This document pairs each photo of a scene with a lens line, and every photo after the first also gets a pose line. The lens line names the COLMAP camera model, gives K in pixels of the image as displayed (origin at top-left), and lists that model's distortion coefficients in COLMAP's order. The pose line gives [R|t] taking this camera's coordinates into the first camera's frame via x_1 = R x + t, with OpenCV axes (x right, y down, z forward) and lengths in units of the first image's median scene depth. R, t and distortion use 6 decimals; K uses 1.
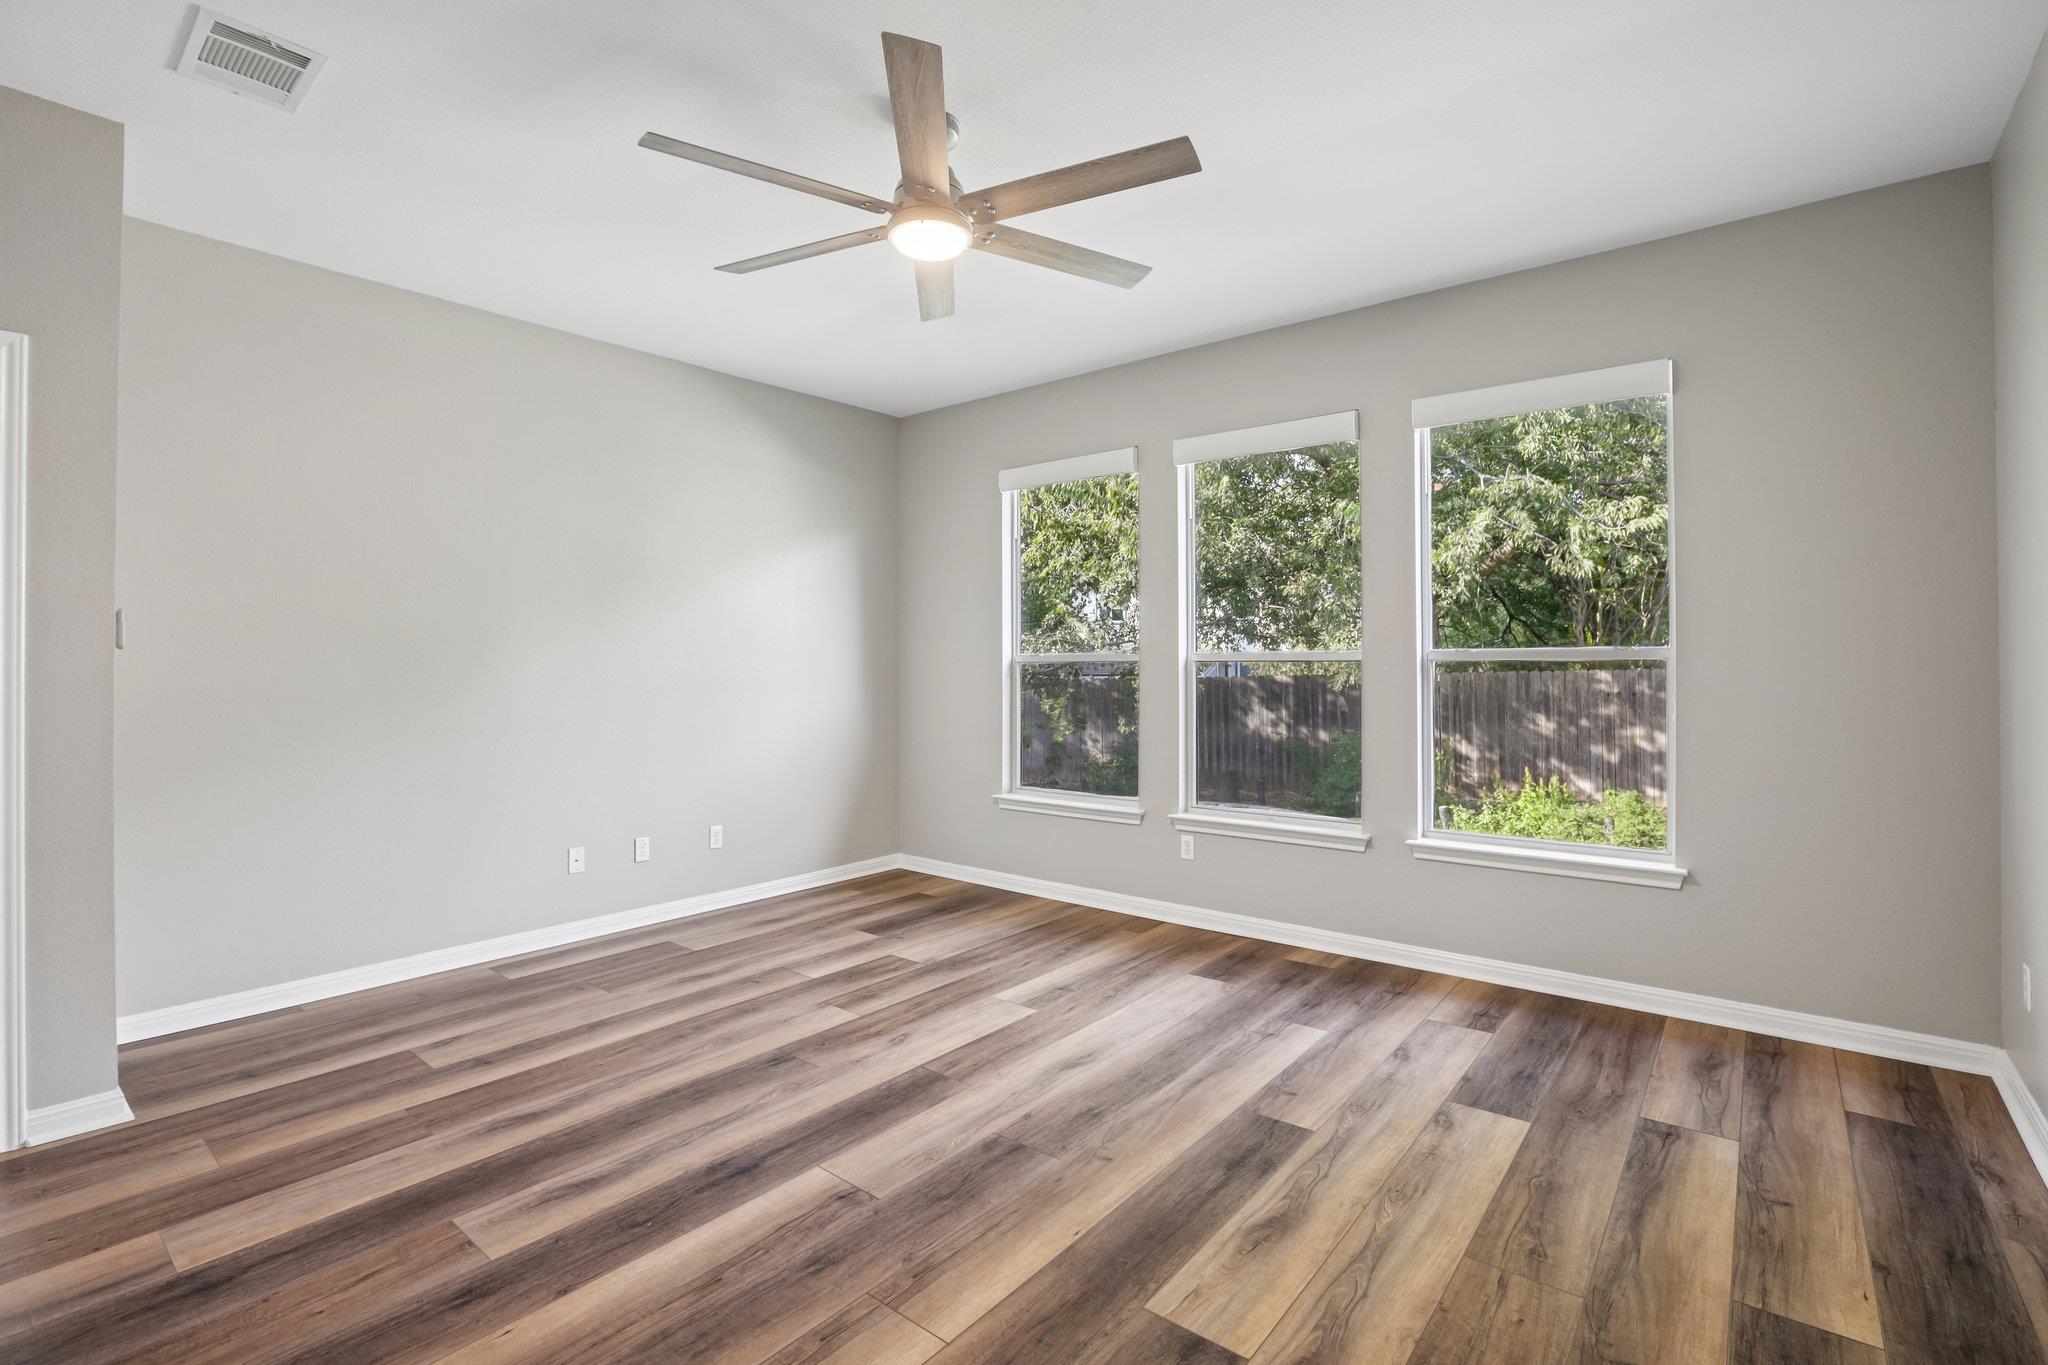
lens RADIAL K [[926.8, 0, 1028.6], [0, 926.8, 667.7], [0, 0, 1]] dist [-0.052278, 0.019351]
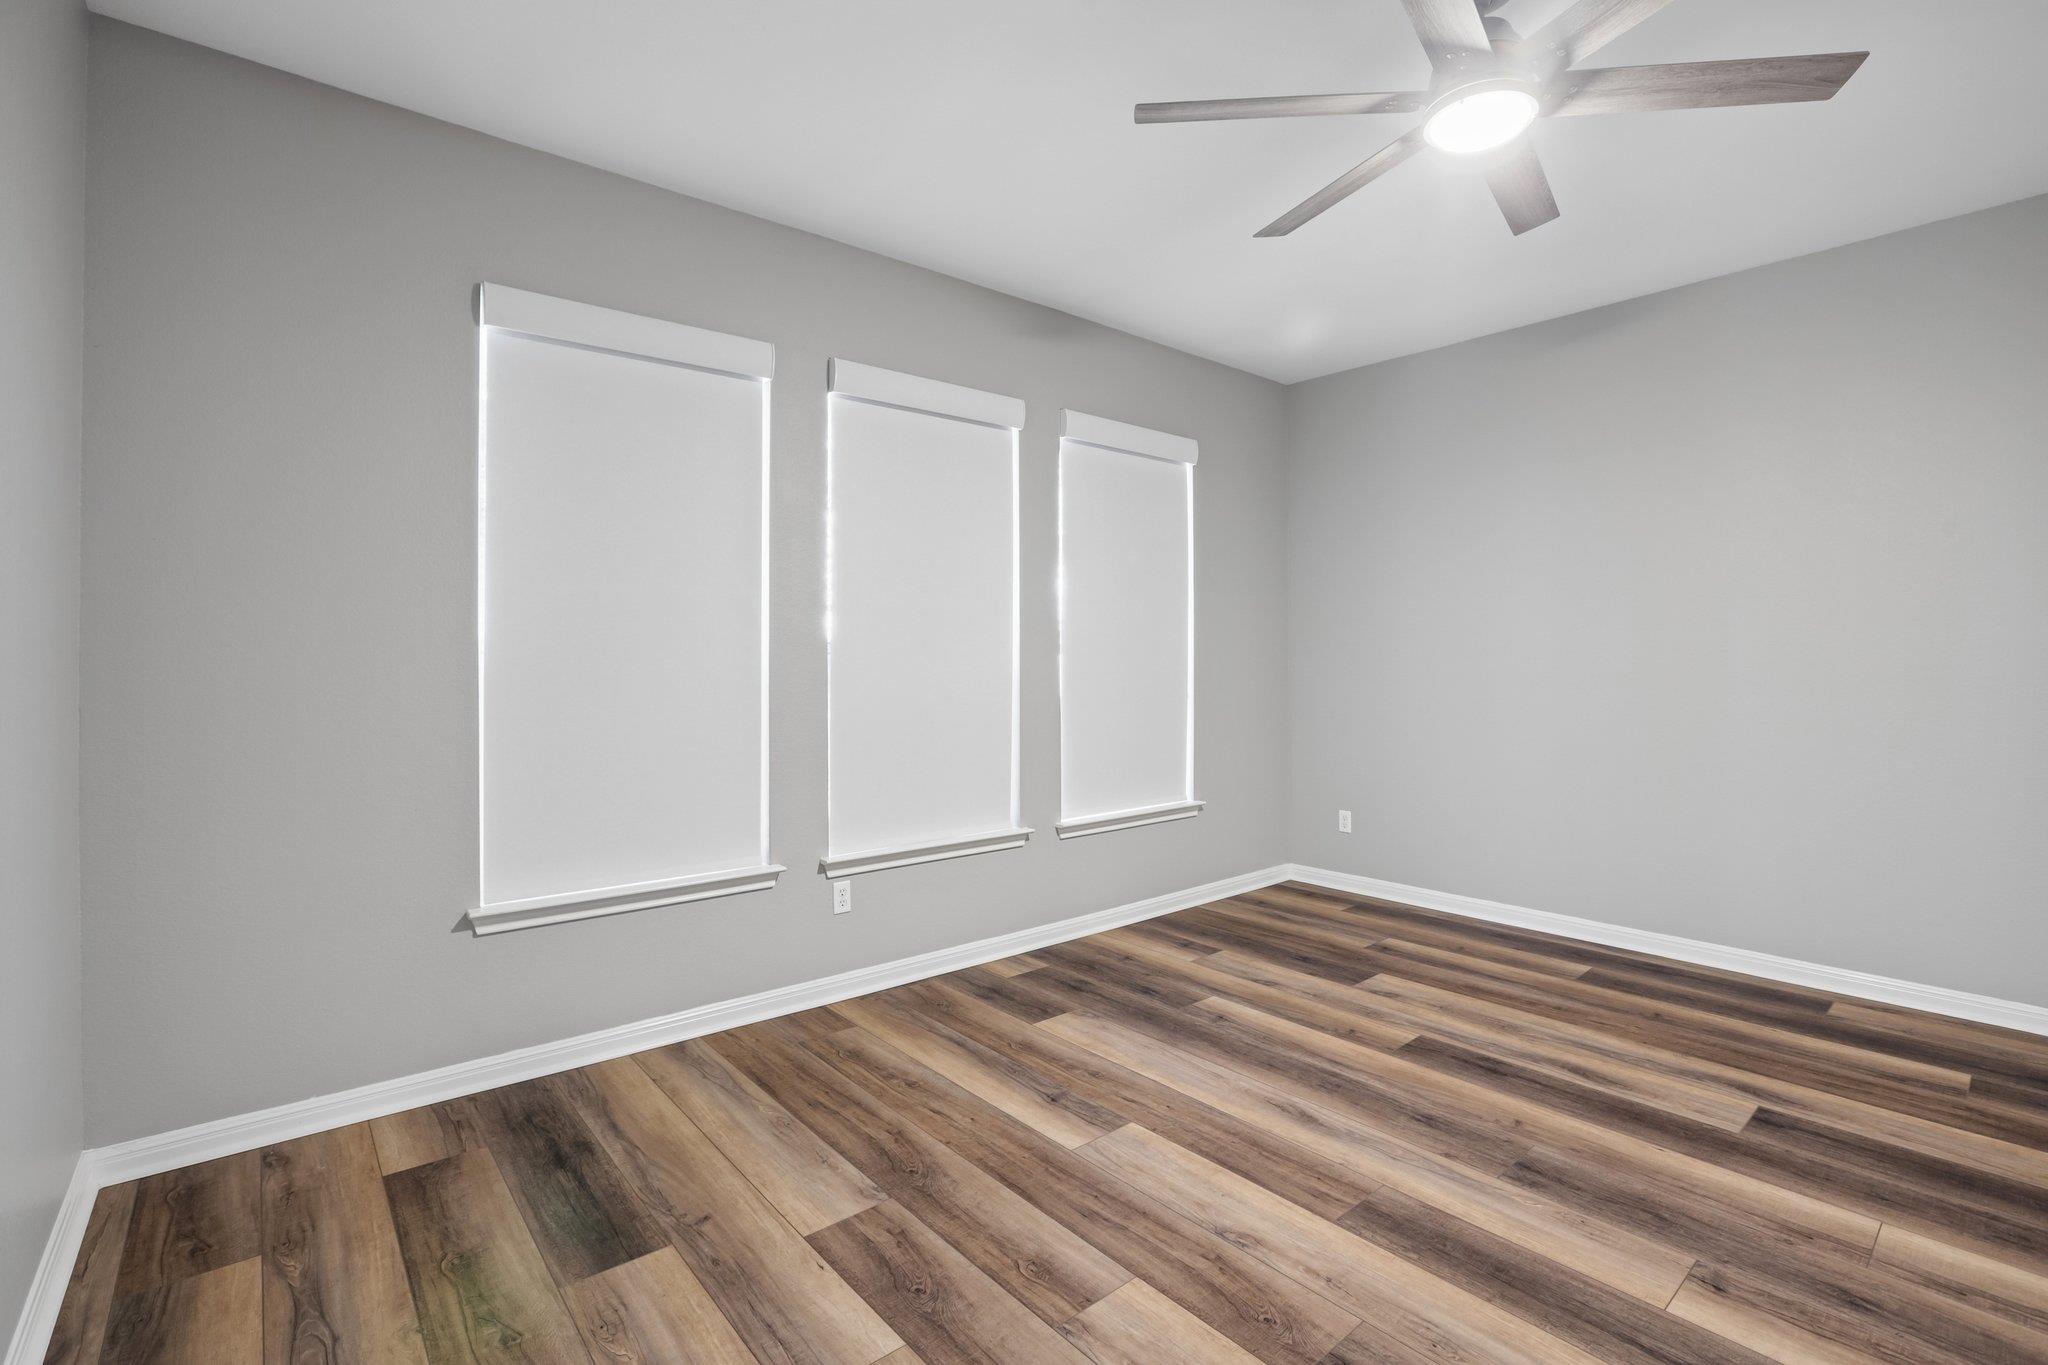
lens RADIAL K [[926.8, 0, 1028.6], [0, 926.8, 667.7], [0, 0, 1]] dist [-0.052278, 0.019351]
pose [[0.188047, -0.006642, 0.982138, -0.842447], [0.005642, 0.999968, 0.005683, 0.003078], [-0.982144, 0.004473, 0.188078, 1.094873]]
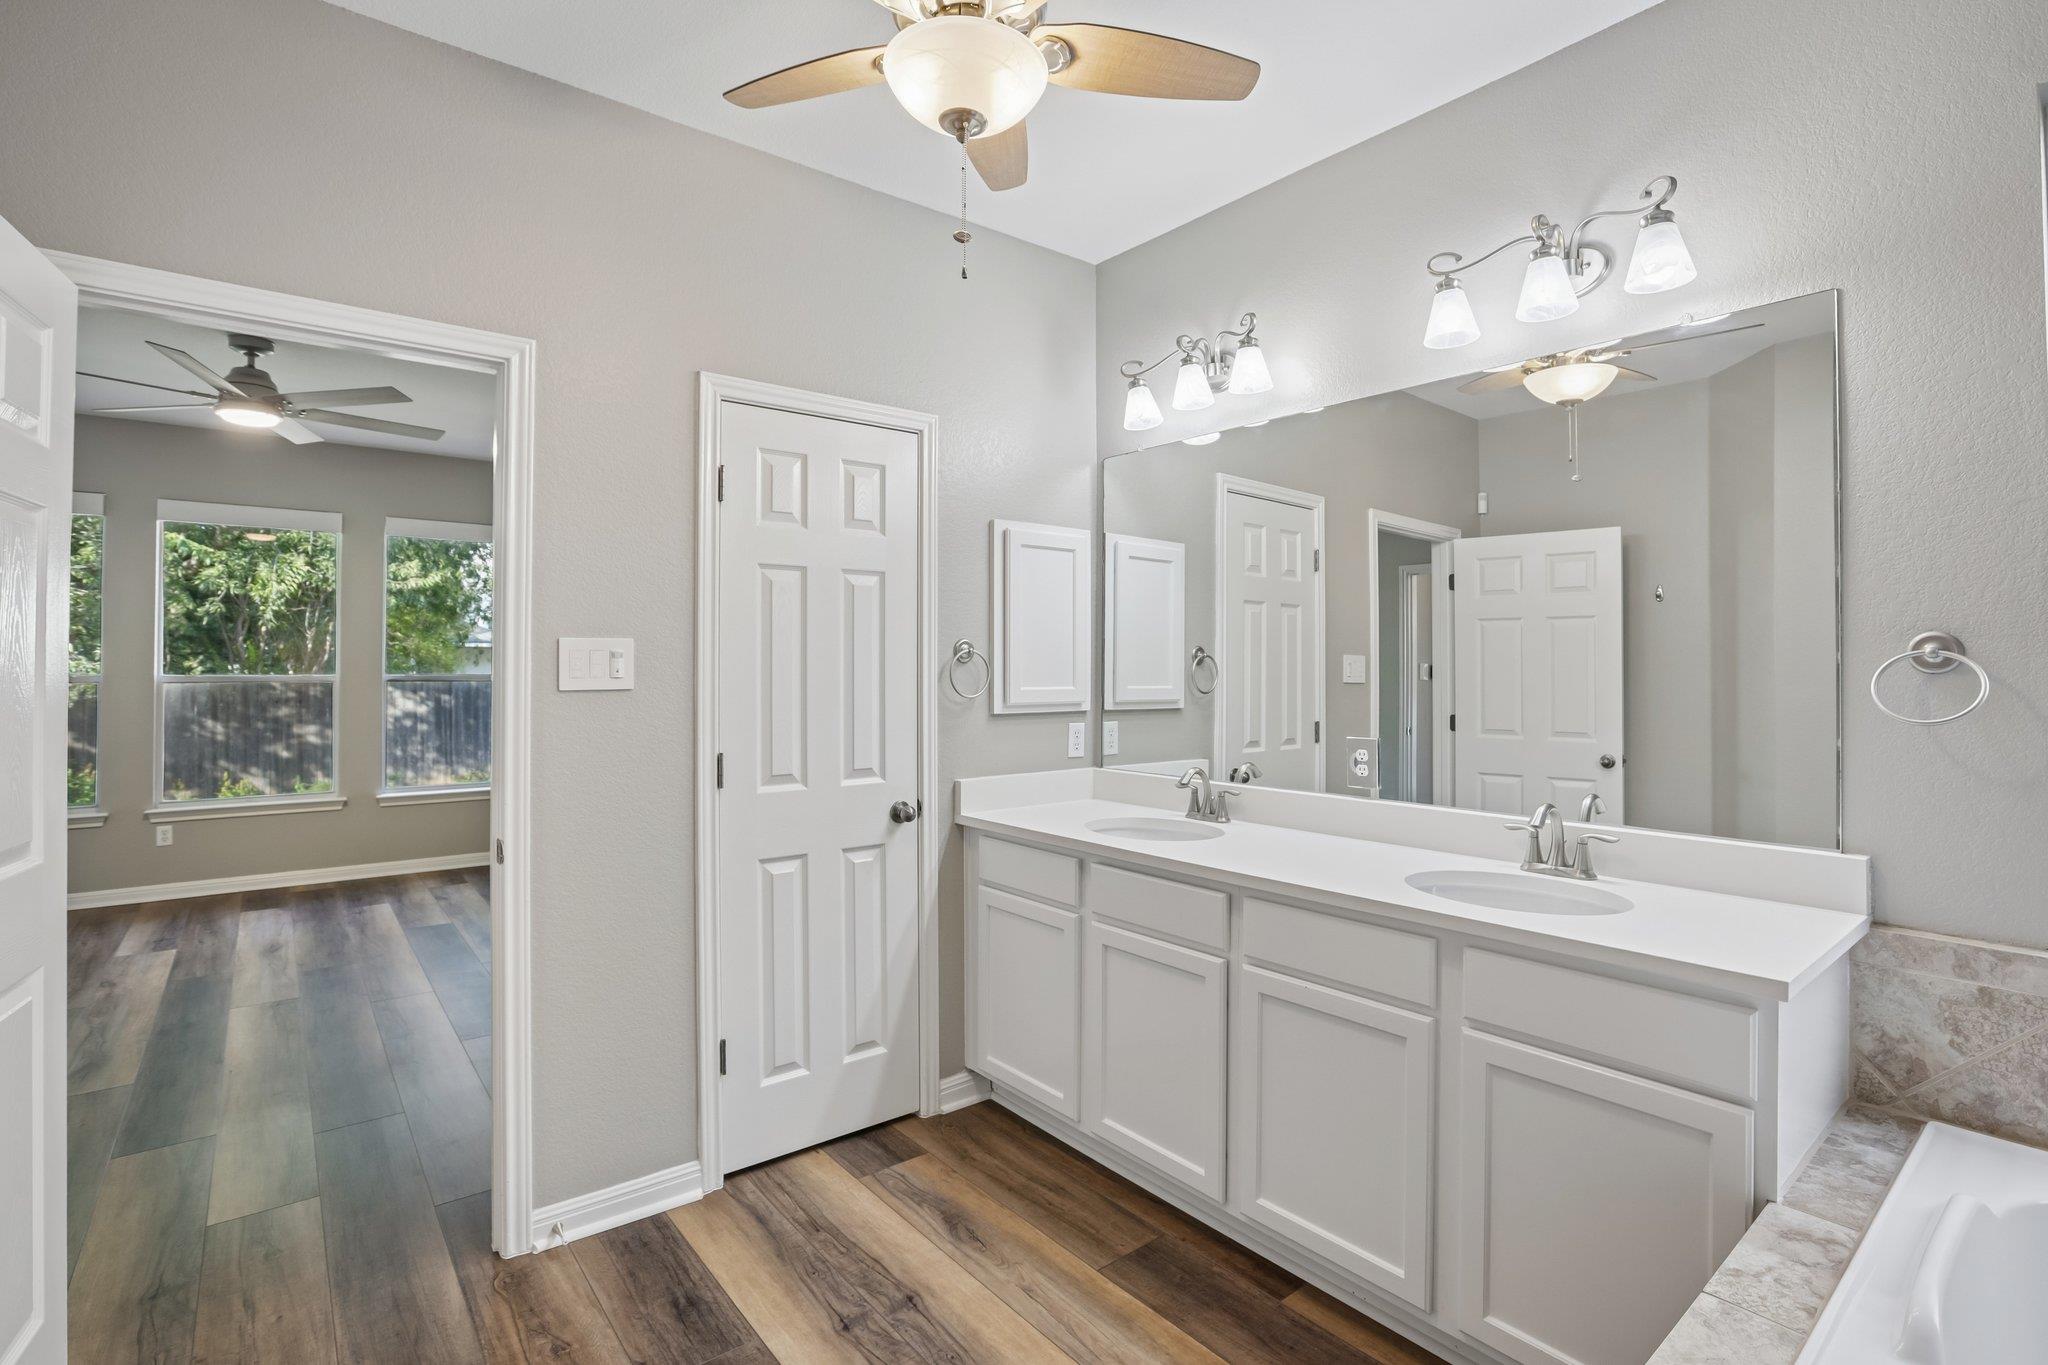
lens RADIAL K [[940.0, 0, 1022.1], [0, 940.0, 659.4], [0, 0, 1]] dist [-0.001776, -0.000303]
pose [[0.212895, 0.009499, 0.977029, -1.240787], [-0.004981, 0.999950, -0.008637, -0.051878], [-0.977062, -0.003028, 0.212931, -0.573686]]
